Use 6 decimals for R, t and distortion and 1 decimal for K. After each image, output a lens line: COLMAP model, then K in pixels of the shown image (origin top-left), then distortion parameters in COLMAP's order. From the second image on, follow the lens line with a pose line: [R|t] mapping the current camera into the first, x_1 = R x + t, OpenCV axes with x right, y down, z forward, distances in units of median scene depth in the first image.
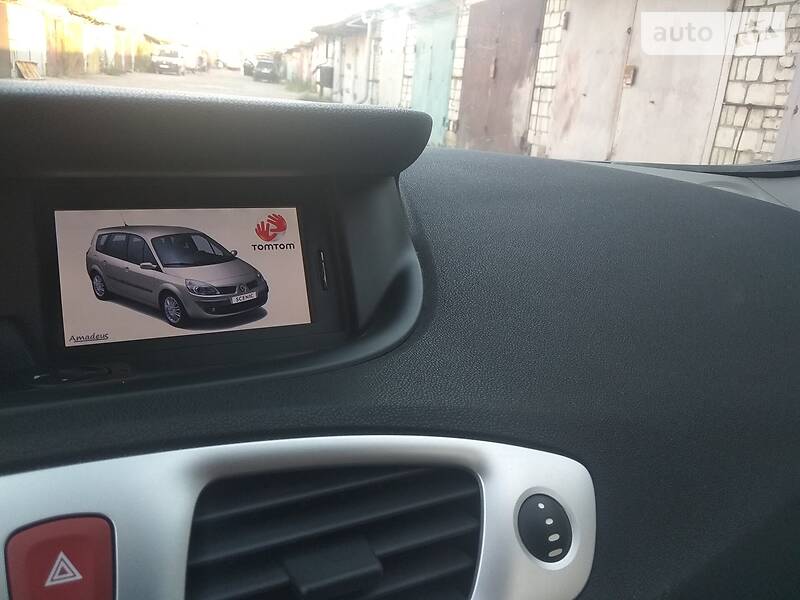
lens RADIAL K [[653.6, 0, 402.6], [0, 653.6, 300.9], [0, 0, 1]] dist [0.087878, -0.154297]
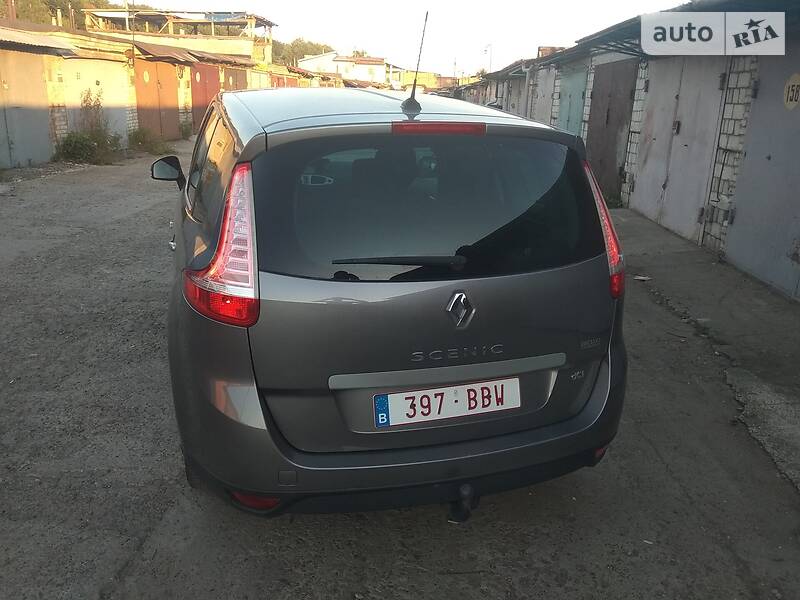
lens RADIAL K [[653.6, 0, 402.6], [0, 653.6, 300.9], [0, 0, 1]] dist [0.087878, -0.154297]
pose [[0.965354, 0.028120, -0.259425, 0.082407], [-0.037912, 0.998742, -0.032821, 0.061605], [0.258175, 0.041519, 0.965206, -0.301359]]
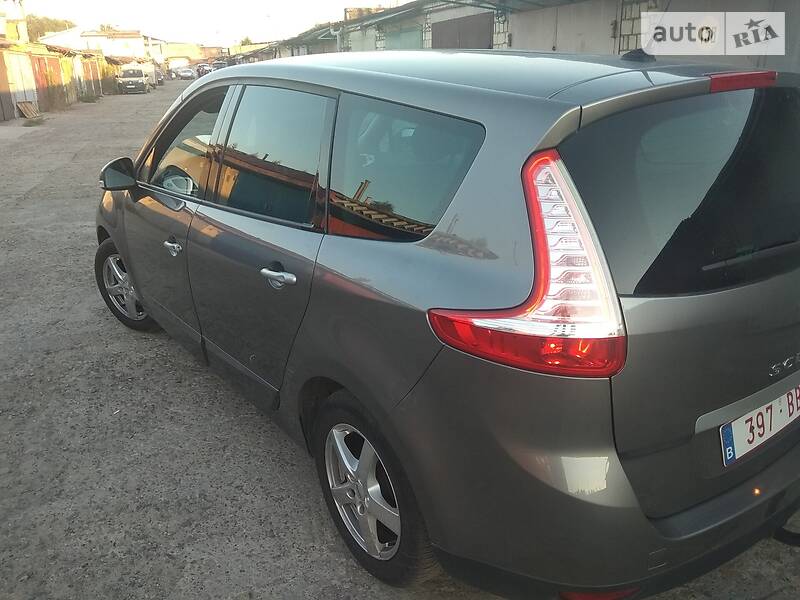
lens RADIAL K [[653.6, 0, 402.6], [0, 653.6, 300.9], [0, 0, 1]] dist [0.087878, -0.154297]
pose [[0.990991, -0.129513, 0.034098, -0.063259], [0.128708, 0.991371, 0.024837, 0.038845], [-0.037020, -0.020225, 0.999110, -0.262263]]
